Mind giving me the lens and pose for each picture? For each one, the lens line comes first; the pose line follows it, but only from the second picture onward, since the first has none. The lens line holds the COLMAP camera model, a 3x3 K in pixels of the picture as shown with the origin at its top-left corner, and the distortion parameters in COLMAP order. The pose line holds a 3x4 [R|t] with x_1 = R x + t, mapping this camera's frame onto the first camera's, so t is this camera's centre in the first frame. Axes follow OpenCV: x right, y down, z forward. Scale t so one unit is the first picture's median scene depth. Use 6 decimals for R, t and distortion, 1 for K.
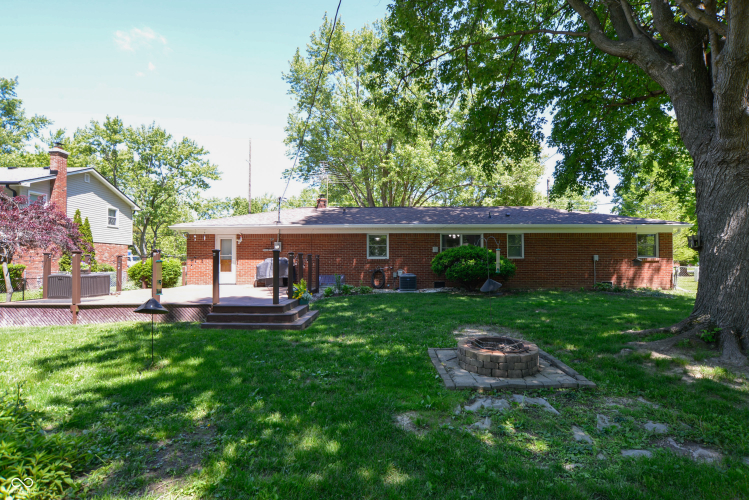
lens RADIAL K [[370.9, 0, 381.4], [0, 370.9, 255.8], [0, 0, 1]] dist [-0.018901, 0.013656]
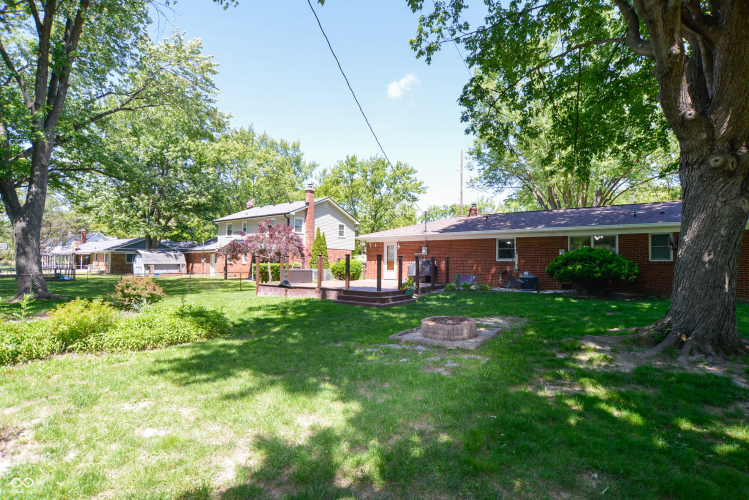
lens RADIAL K [[370.9, 0, 381.4], [0, 370.9, 255.8], [0, 0, 1]] dist [-0.018901, 0.013656]
pose [[0.821652, -0.003283, -0.569980, 0.240015], [-0.000333, 0.999980, -0.006240, -0.000105], [0.569990, 0.005317, 0.821635, -0.086582]]
